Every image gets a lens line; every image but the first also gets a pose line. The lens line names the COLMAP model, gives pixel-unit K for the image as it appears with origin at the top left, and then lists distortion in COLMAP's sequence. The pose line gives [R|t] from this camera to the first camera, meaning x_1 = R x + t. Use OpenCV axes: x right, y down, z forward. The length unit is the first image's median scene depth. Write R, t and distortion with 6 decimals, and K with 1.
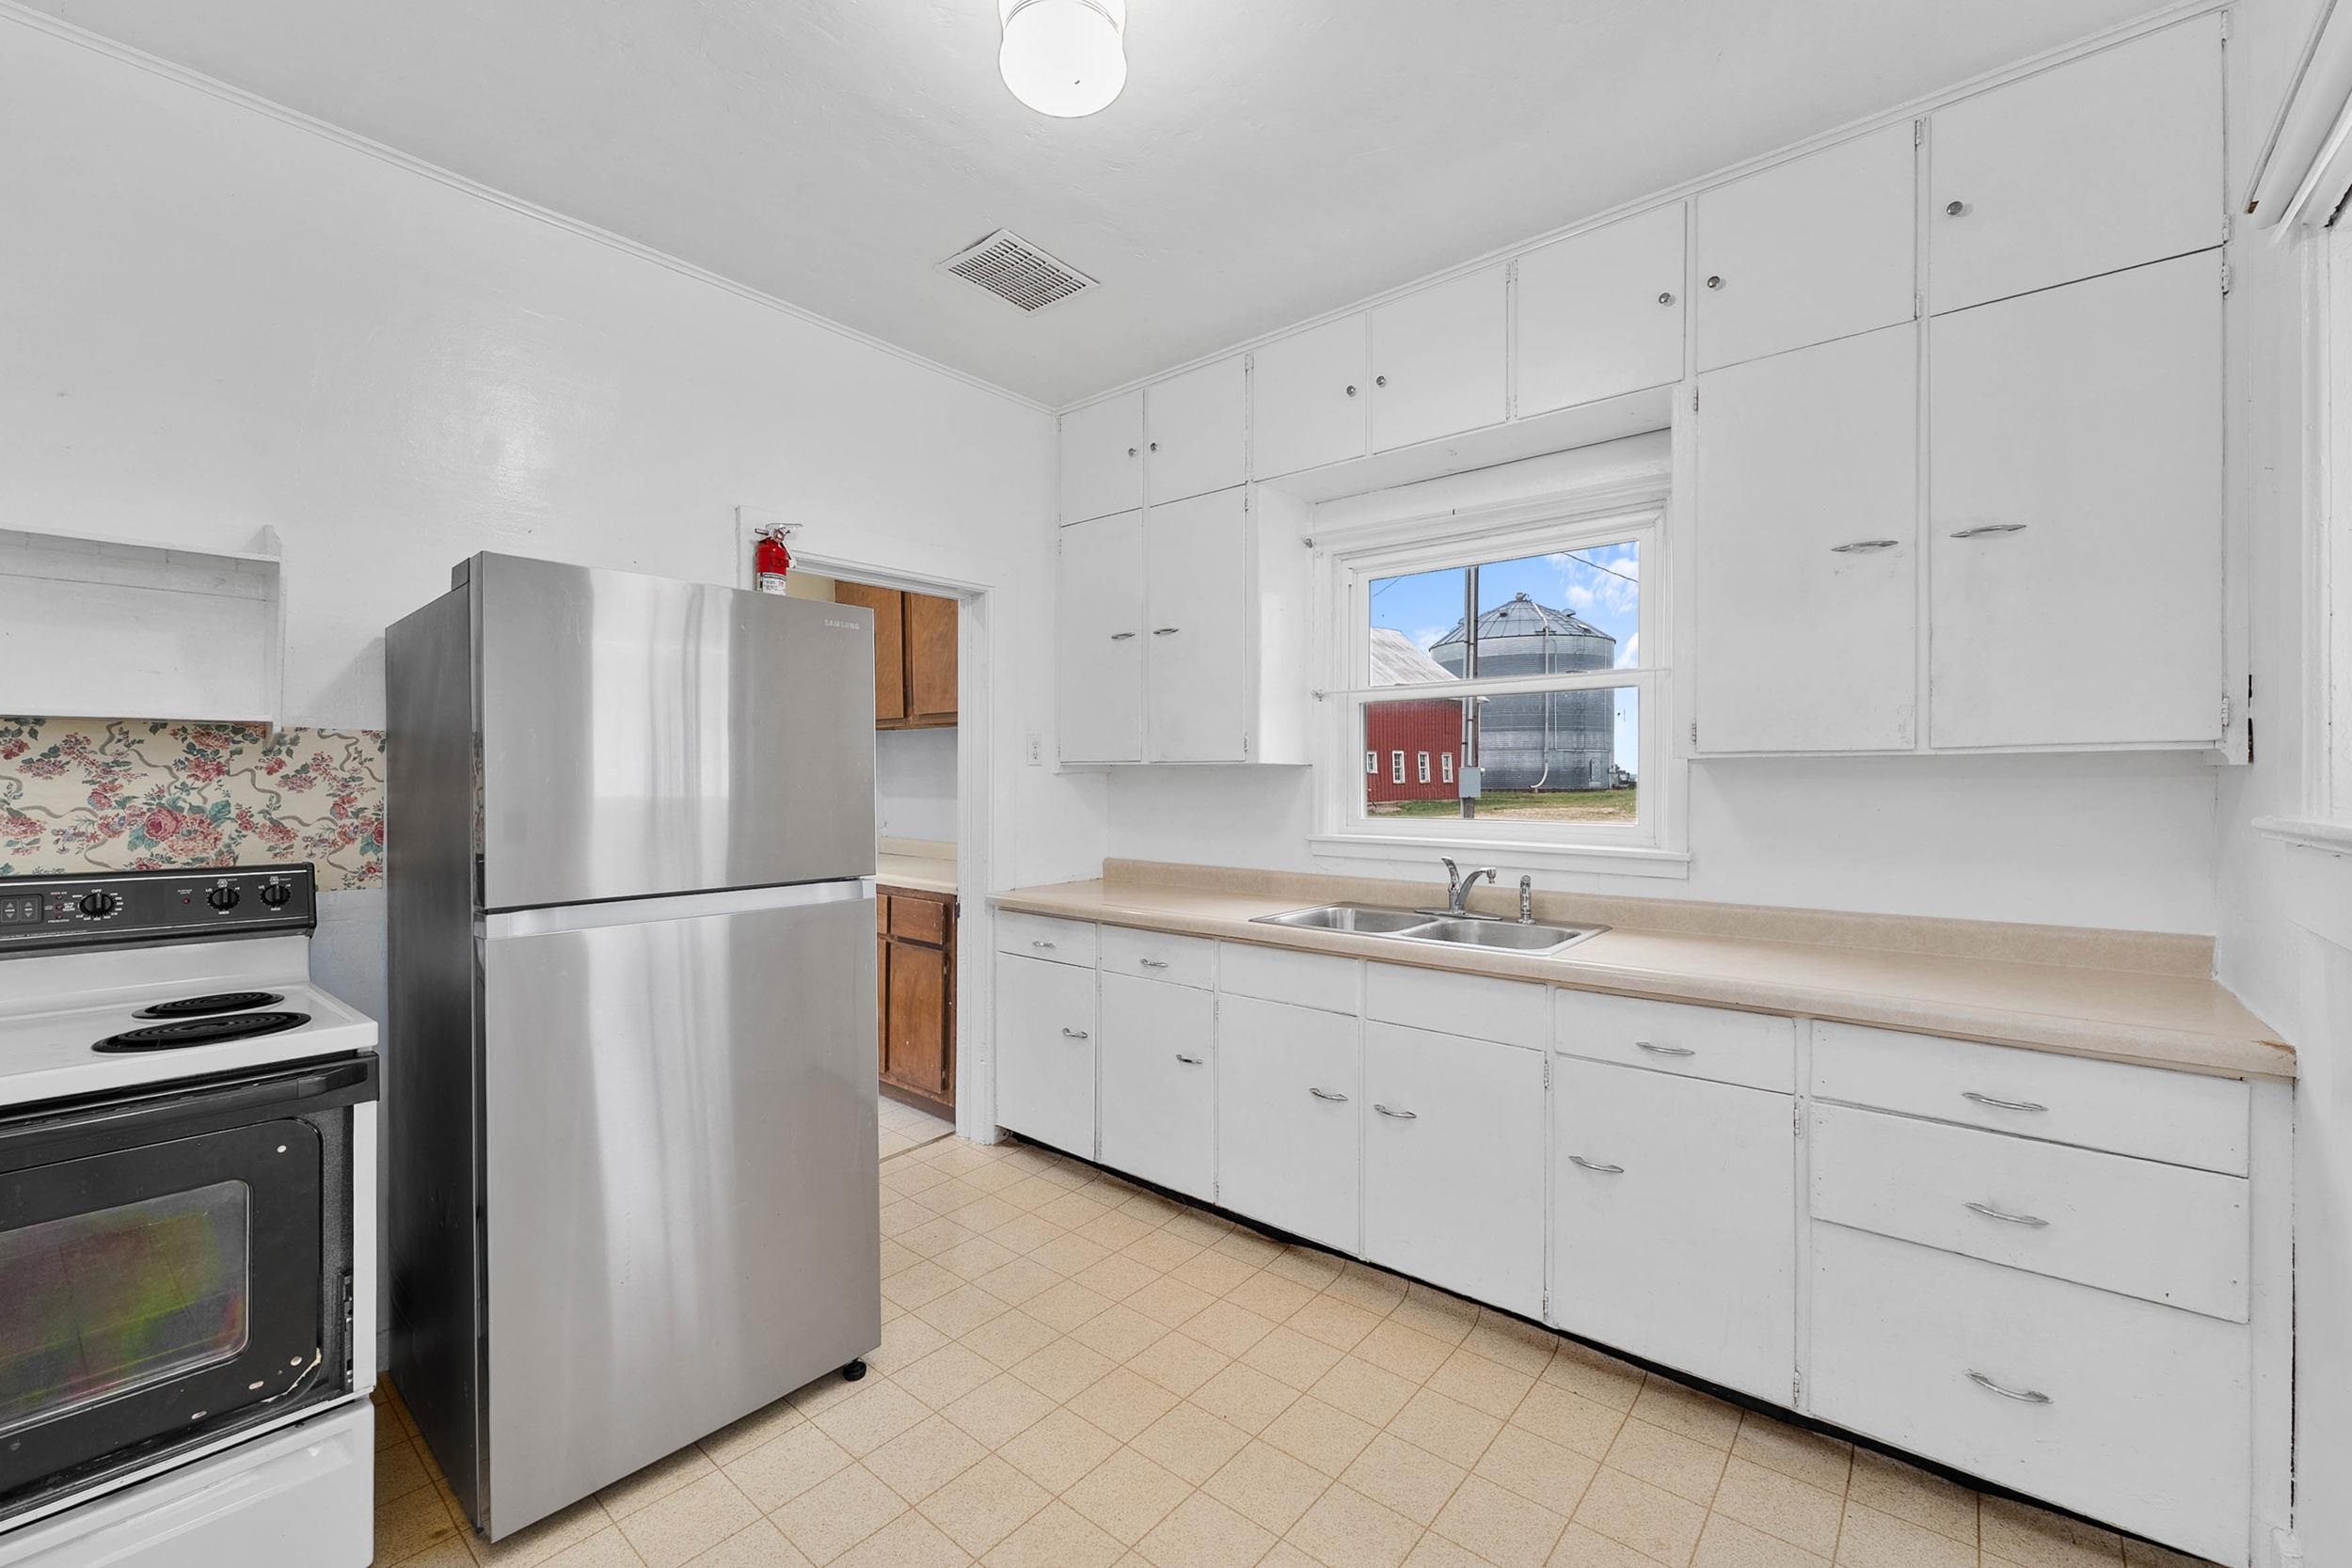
lens RADIAL K [[961.5, 0, 1173.5], [0, 961.5, 781.9], [0, 0, 1]] dist [0.001663, -0.000338]
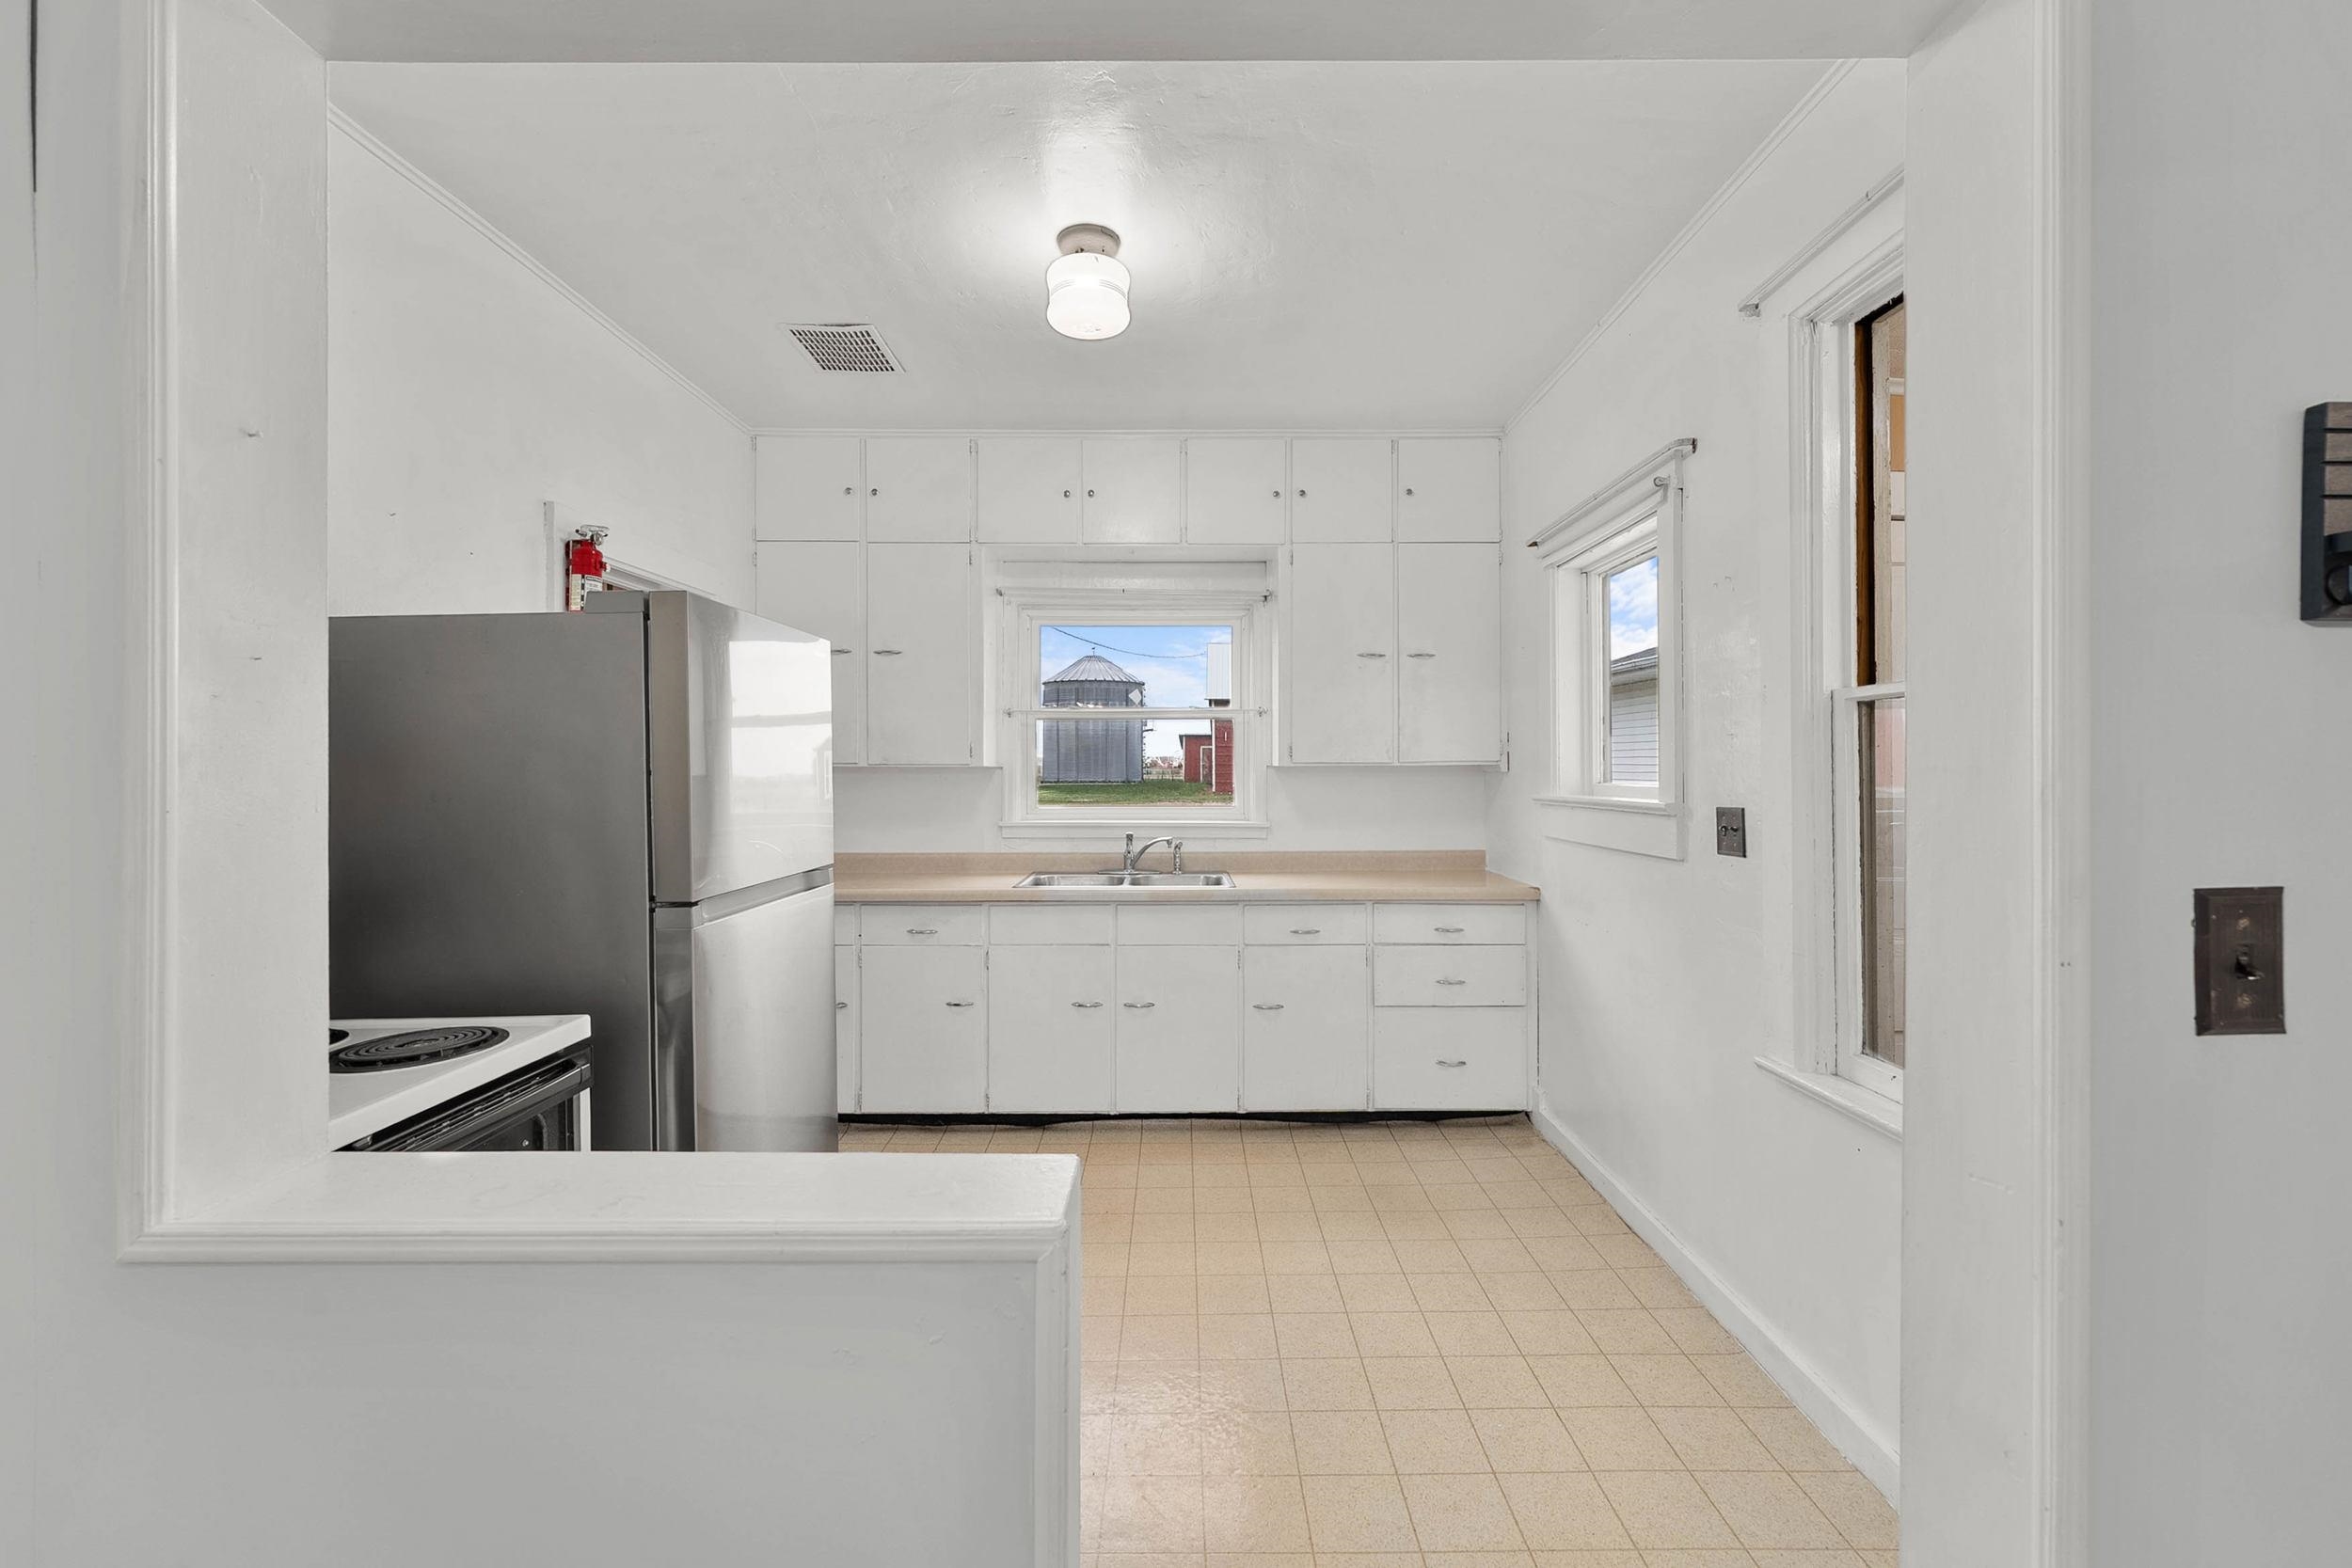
lens RADIAL K [[961.5, 0, 1185.4], [0, 961.5, 766.7], [0, 0, 1]] dist [0.001663, -0.000338]
pose [[0.760815, 0.000409, 0.648968, -0.653504], [0.003886, 0.999979, -0.005187, -0.013970], [-0.648957, 0.006468, 0.760798, -0.166105]]
